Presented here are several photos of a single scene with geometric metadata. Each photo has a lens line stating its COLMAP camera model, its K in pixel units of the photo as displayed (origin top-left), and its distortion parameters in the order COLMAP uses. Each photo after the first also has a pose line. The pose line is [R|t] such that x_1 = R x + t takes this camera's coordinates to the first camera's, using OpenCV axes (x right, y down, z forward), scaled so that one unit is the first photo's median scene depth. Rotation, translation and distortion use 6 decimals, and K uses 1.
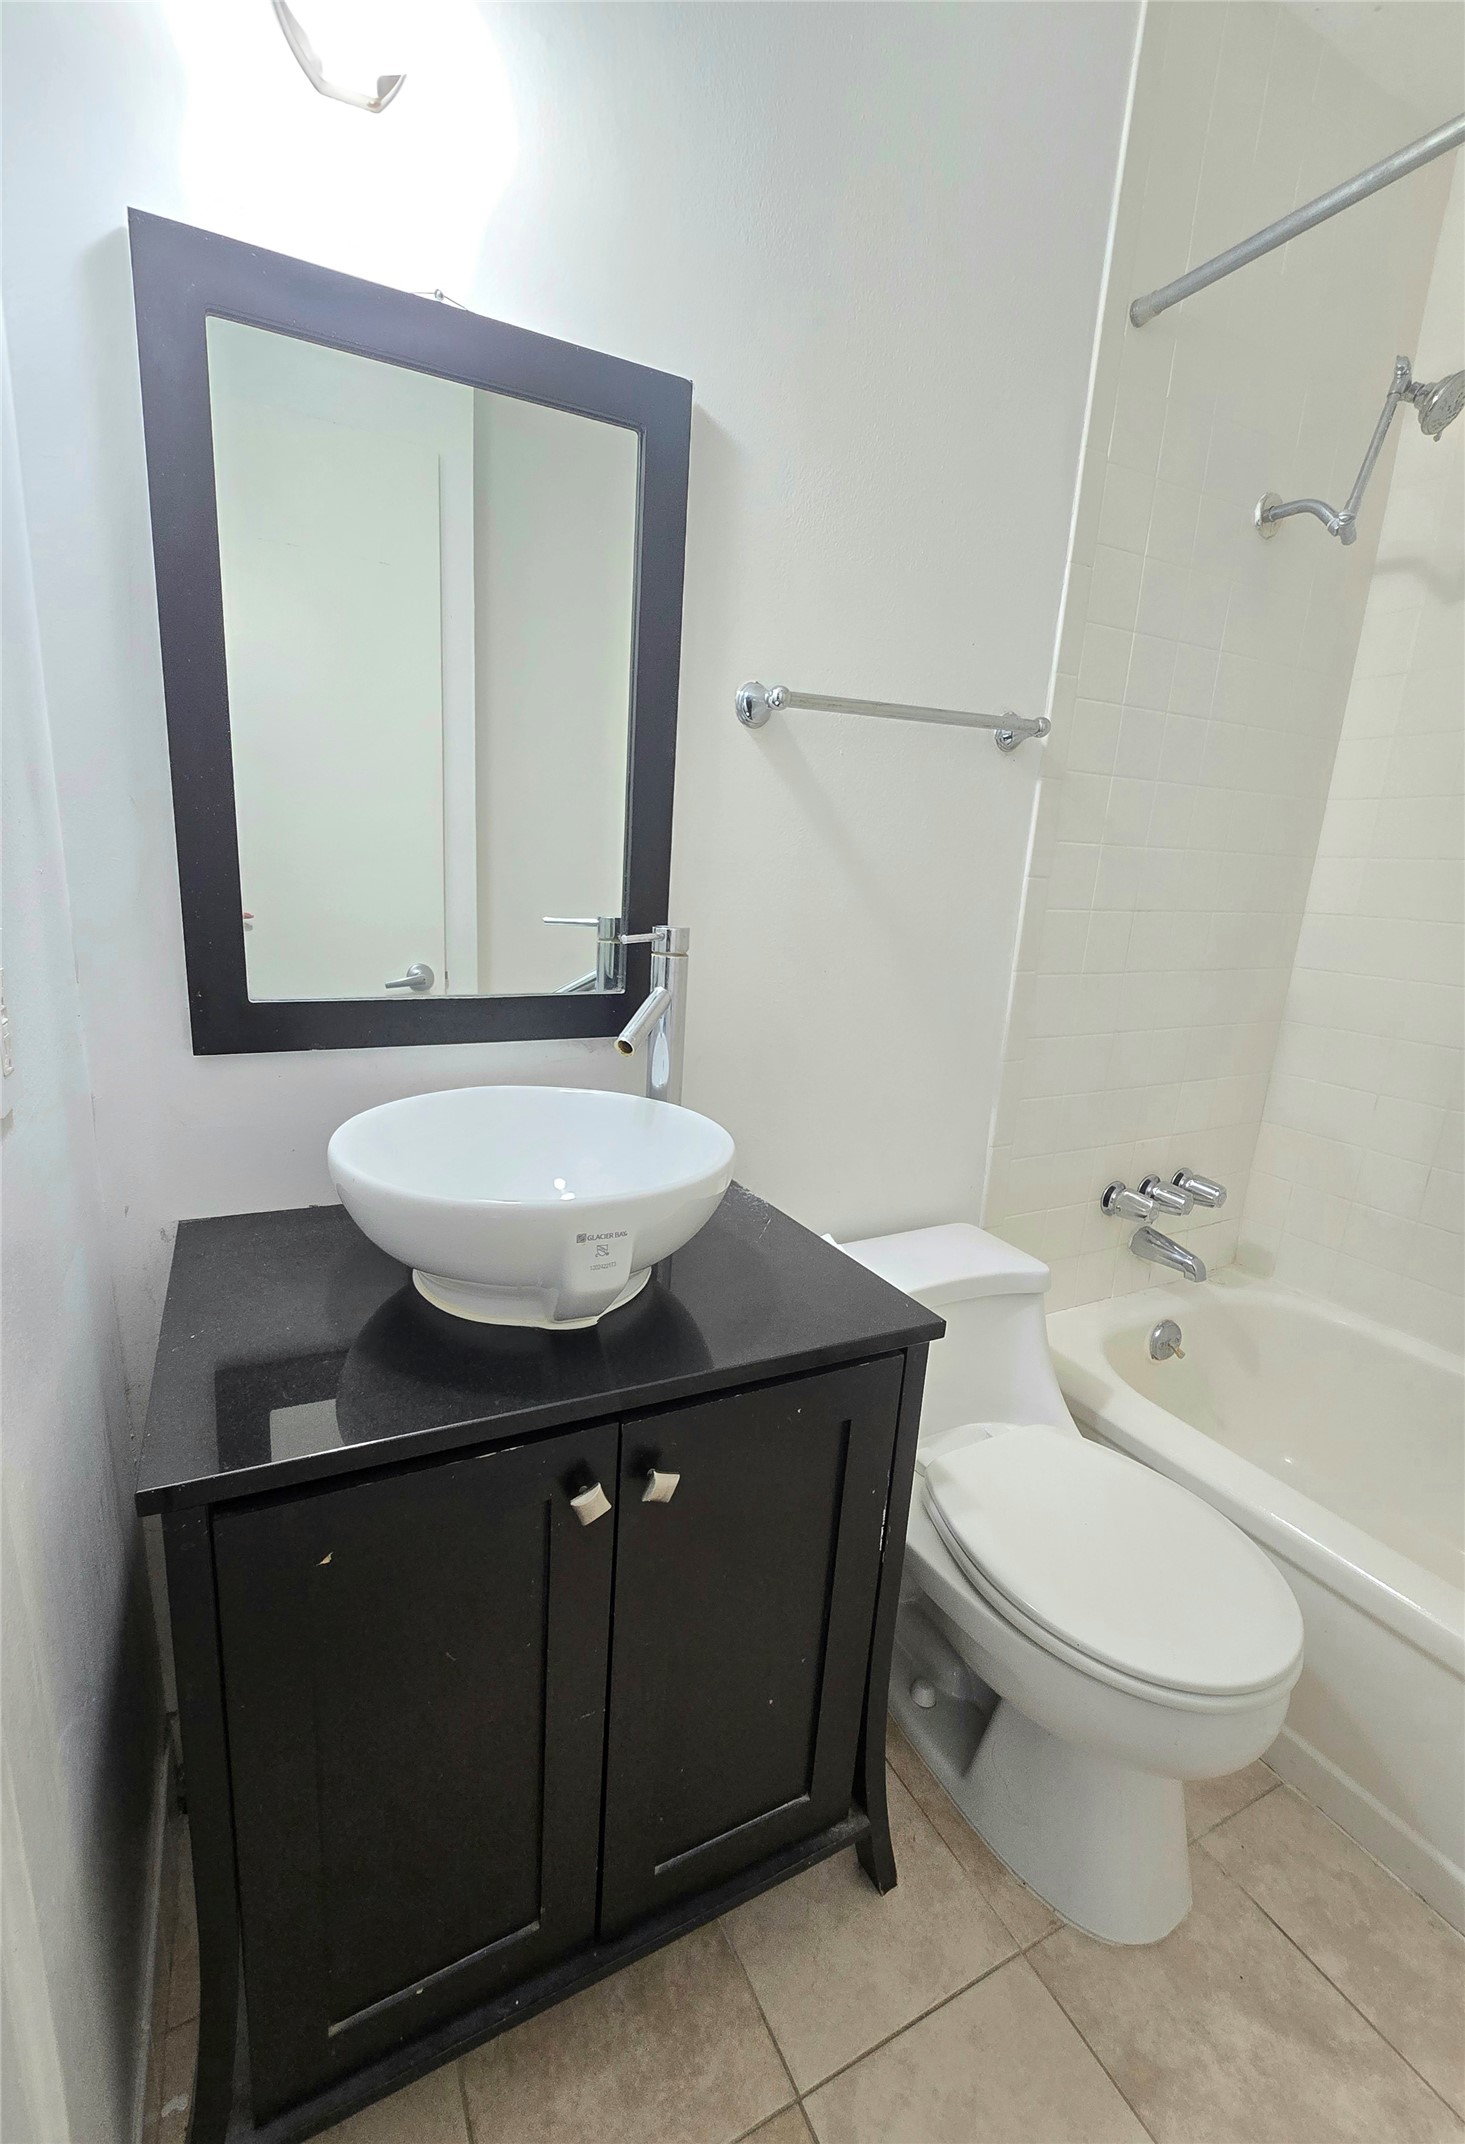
lens RADIAL K [[895.0, 0, 689.6], [0, 895.0, 1068.8], [0, 0, 1]] dist [-0.003723, -0.000743]
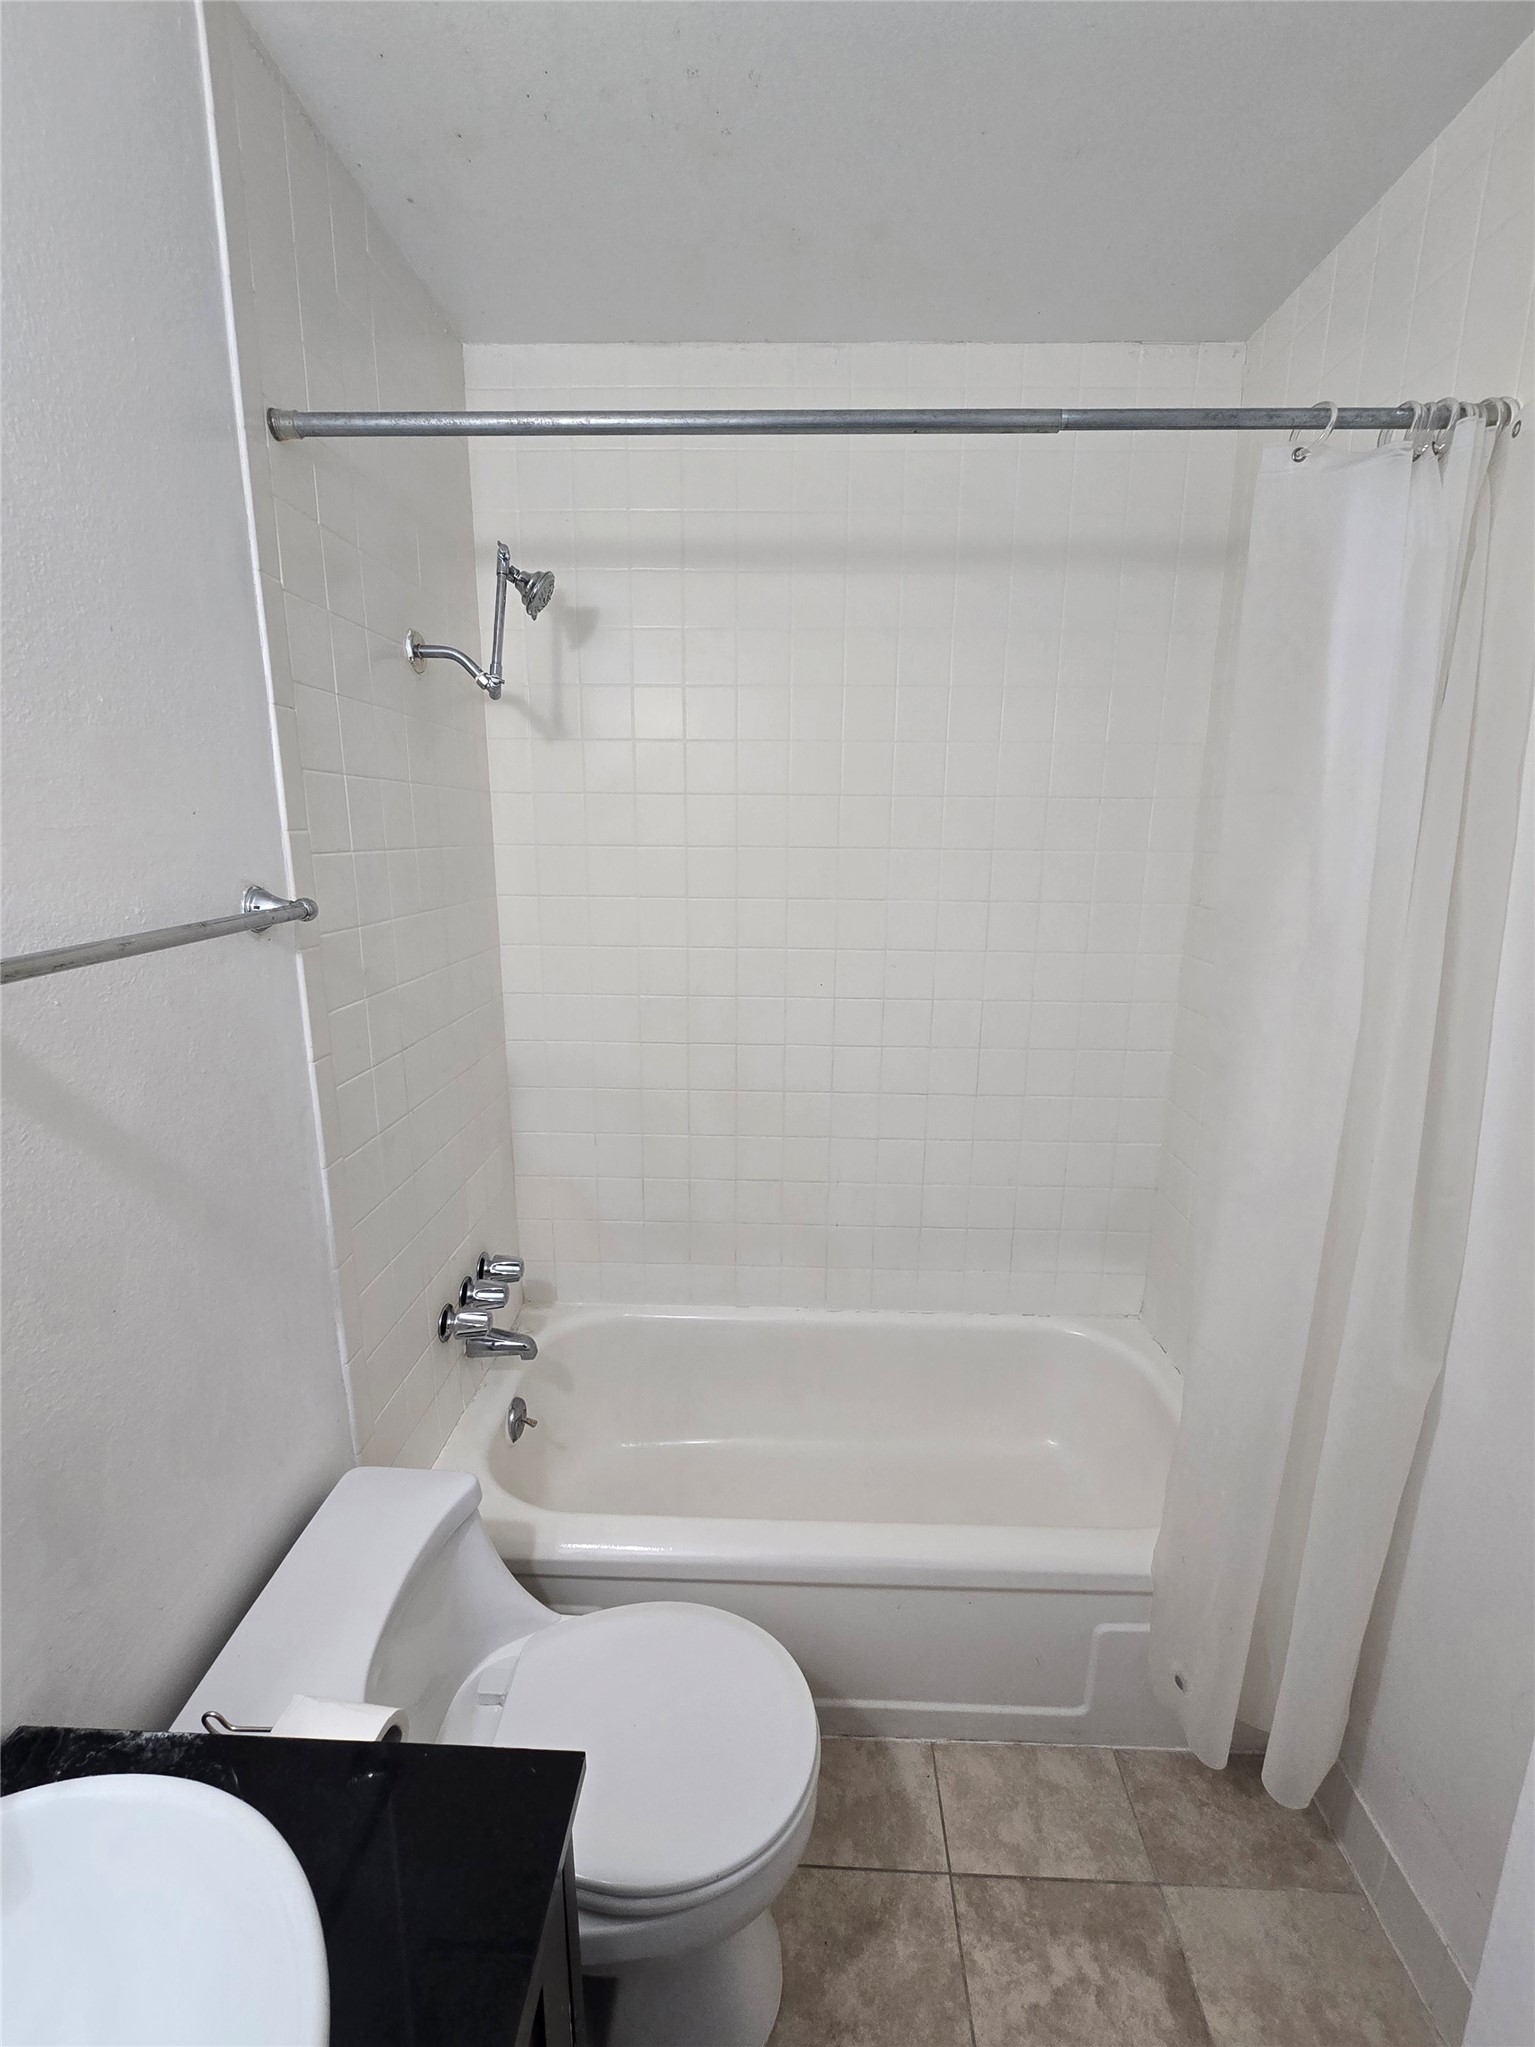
lens RADIAL K [[843.4, 0, 768.9], [0, 843.4, 1027.2], [0, 0, 1]] dist [-0.000826, 0.000475]
pose [[0.473416, -0.223596, 0.851987, -0.092102], [0.202071, 0.969018, 0.142026, -0.269732], [-0.857347, 0.104925, 0.503931, 0.214727]]
